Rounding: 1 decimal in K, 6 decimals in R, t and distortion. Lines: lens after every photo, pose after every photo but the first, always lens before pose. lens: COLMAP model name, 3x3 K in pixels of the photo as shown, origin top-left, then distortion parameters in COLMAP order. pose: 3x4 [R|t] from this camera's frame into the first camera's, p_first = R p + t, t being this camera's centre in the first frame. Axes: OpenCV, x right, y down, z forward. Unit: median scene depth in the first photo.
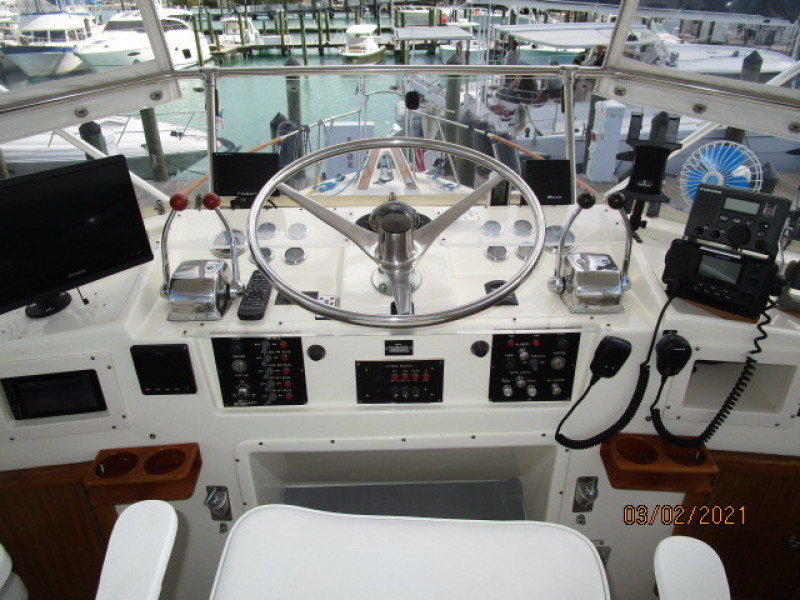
lens RADIAL K [[539.5, 0, 403.2], [0, 539.5, 301.7], [0, 0, 1]] dist [-0.020069, -0.002823]
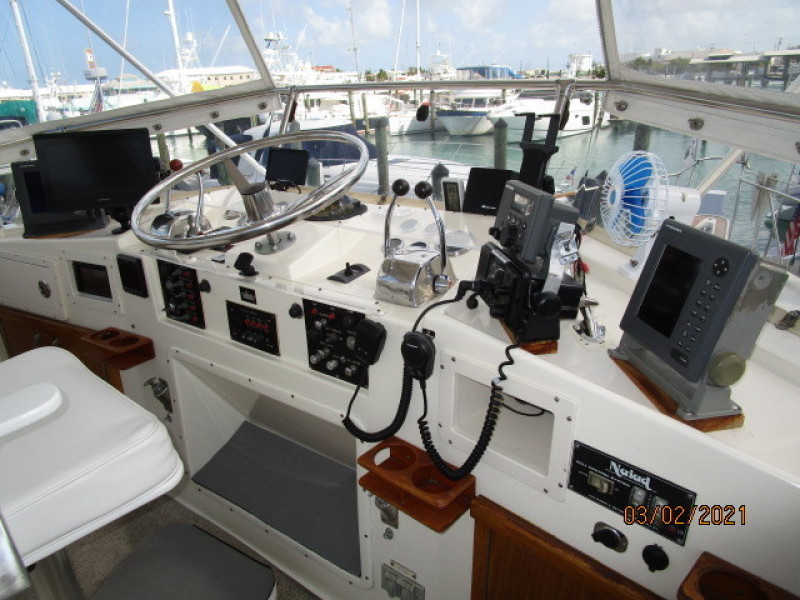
lens RADIAL K [[539.5, 0, 402.2], [0, 539.5, 300.3], [0, 0, 1]] dist [-0.020069, -0.002823]
pose [[0.810385, 0.206338, -0.548362, 0.889028], [-0.263395, 0.964327, -0.026395, 0.037905], [0.523354, 0.165826, 0.835824, 0.187665]]
